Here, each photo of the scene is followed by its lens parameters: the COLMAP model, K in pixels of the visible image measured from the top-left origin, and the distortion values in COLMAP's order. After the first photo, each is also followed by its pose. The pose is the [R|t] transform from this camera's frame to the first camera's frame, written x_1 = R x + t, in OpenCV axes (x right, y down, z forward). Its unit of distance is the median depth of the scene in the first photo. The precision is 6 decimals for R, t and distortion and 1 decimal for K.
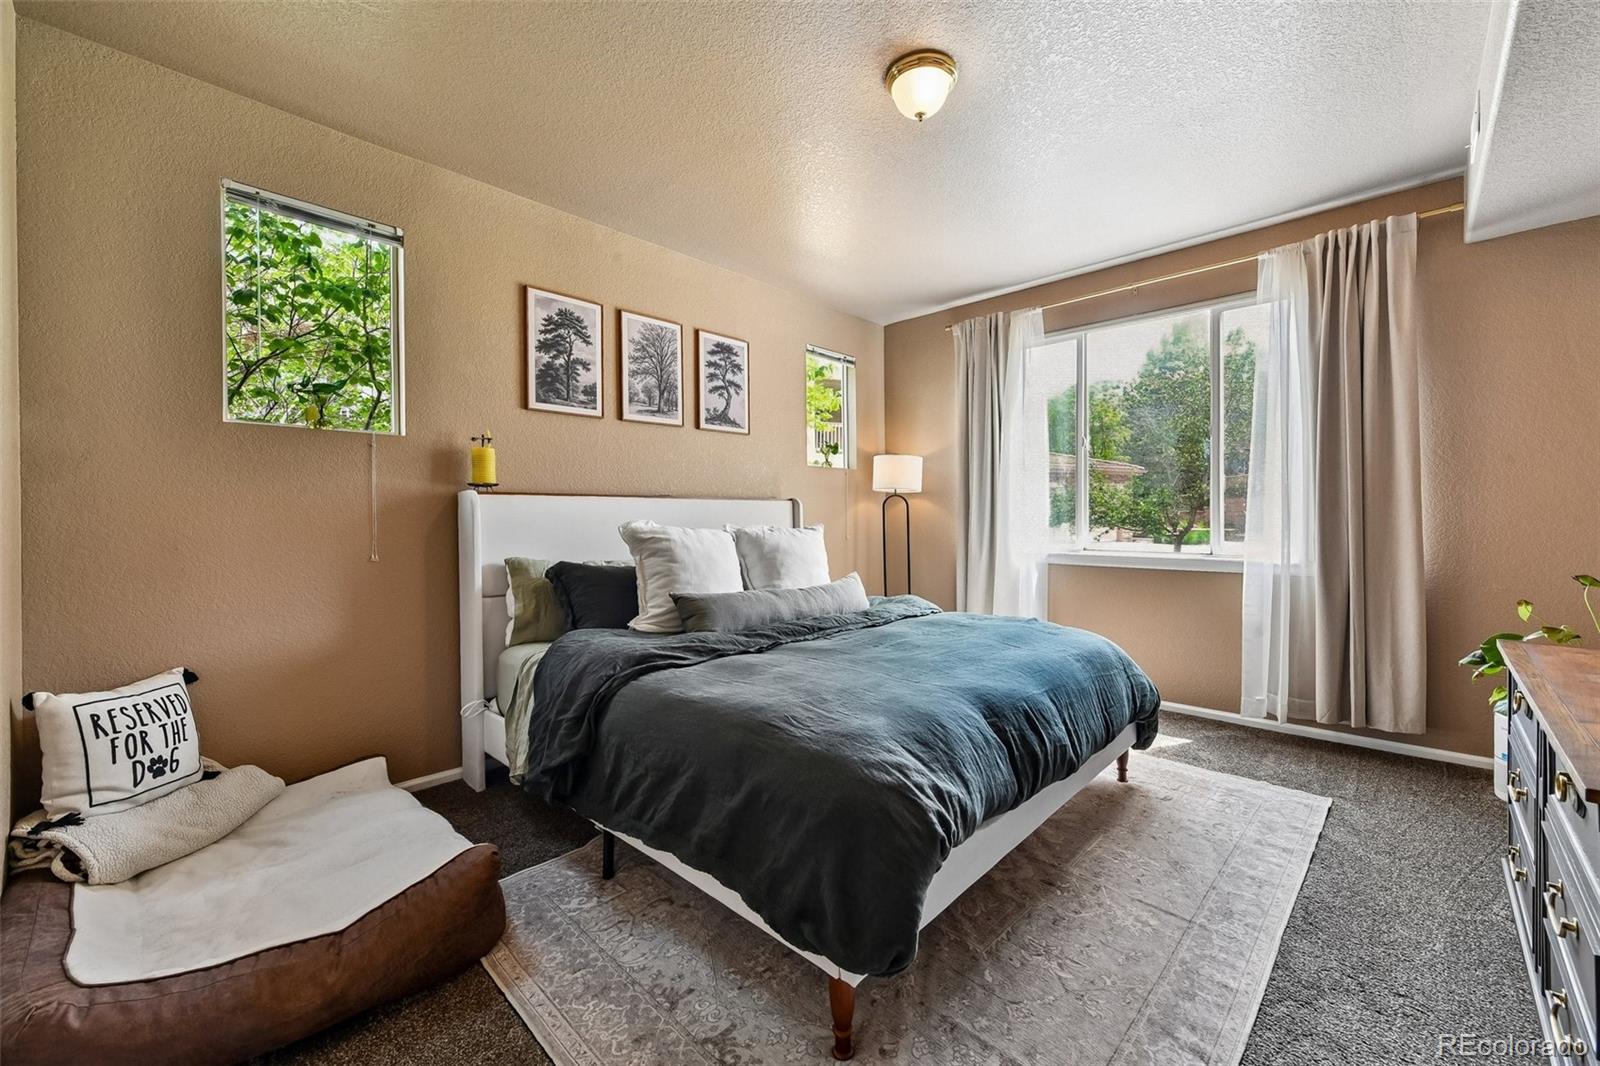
lens RADIAL K [[634.7, 0, 812.3], [0, 634.7, 528.8], [0, 0, 1]] dist [0.007761, -0.002244]
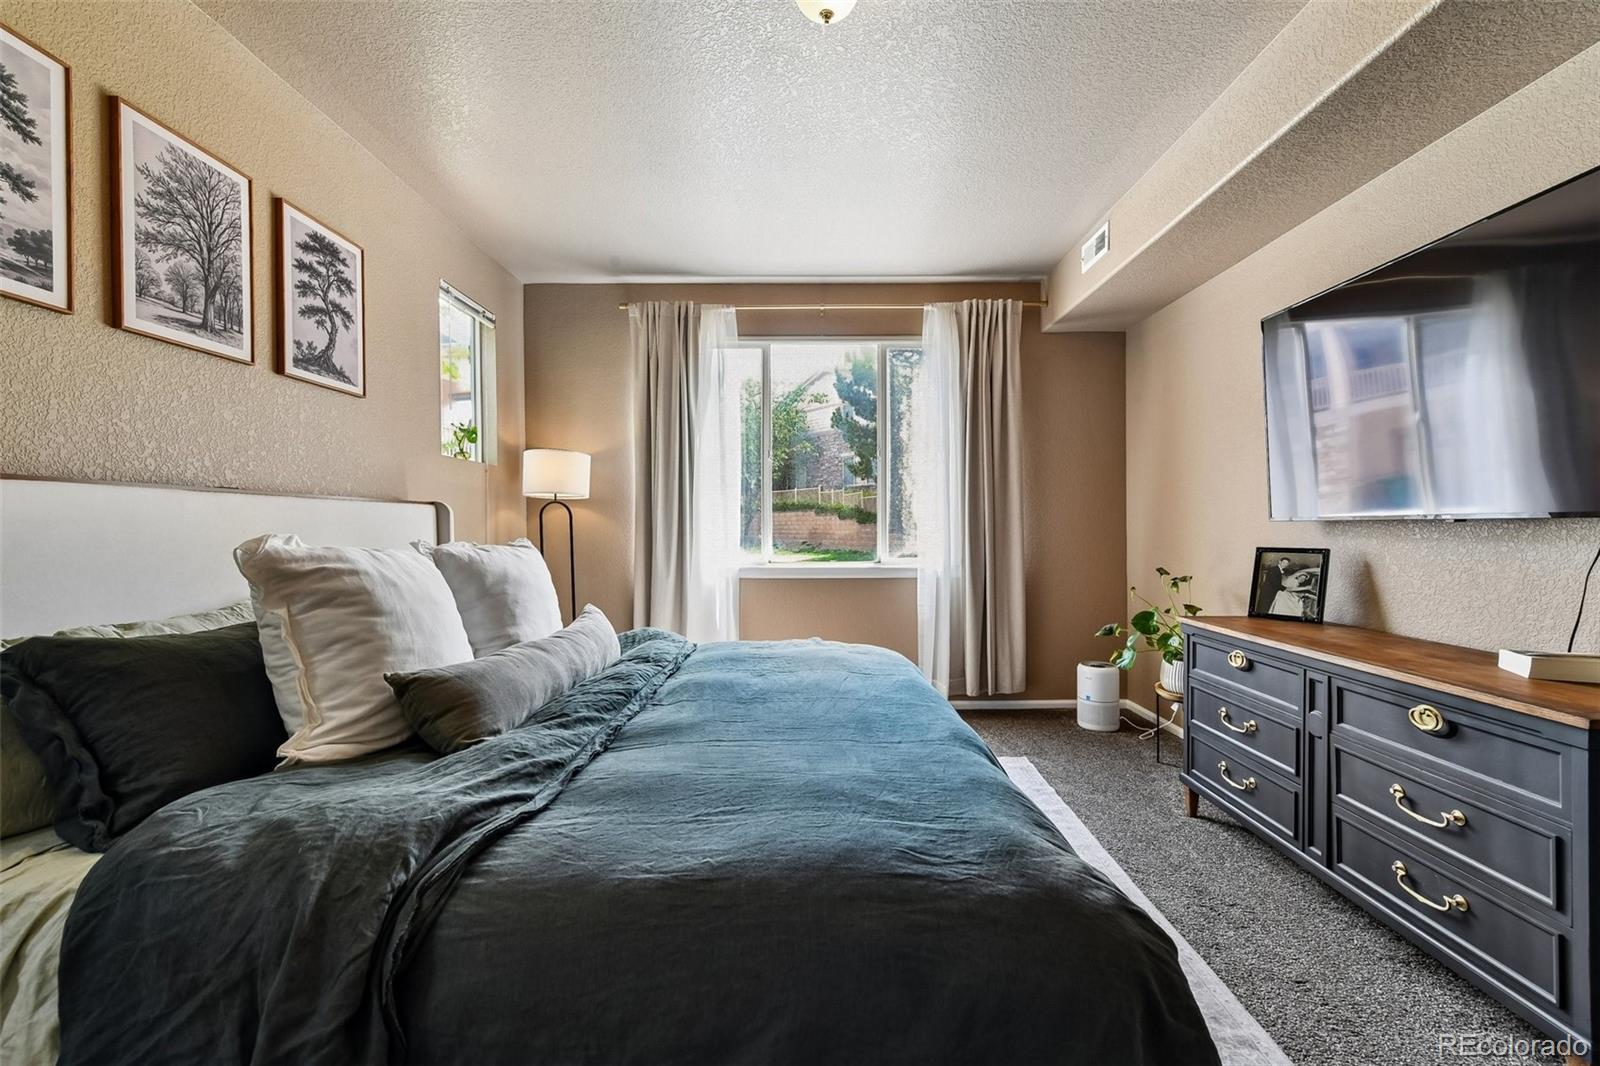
lens RADIAL K [[635.0, 0, 804.0], [0, 635.0, 536.3], [0, 0, 1]] dist [0.000167, -0.000152]
pose [[0.726040, -0.007400, 0.687613, -0.247823], [0.013732, 0.999899, -0.003739, -0.003995], [-0.687515, 0.012157, 0.726068, 0.288629]]
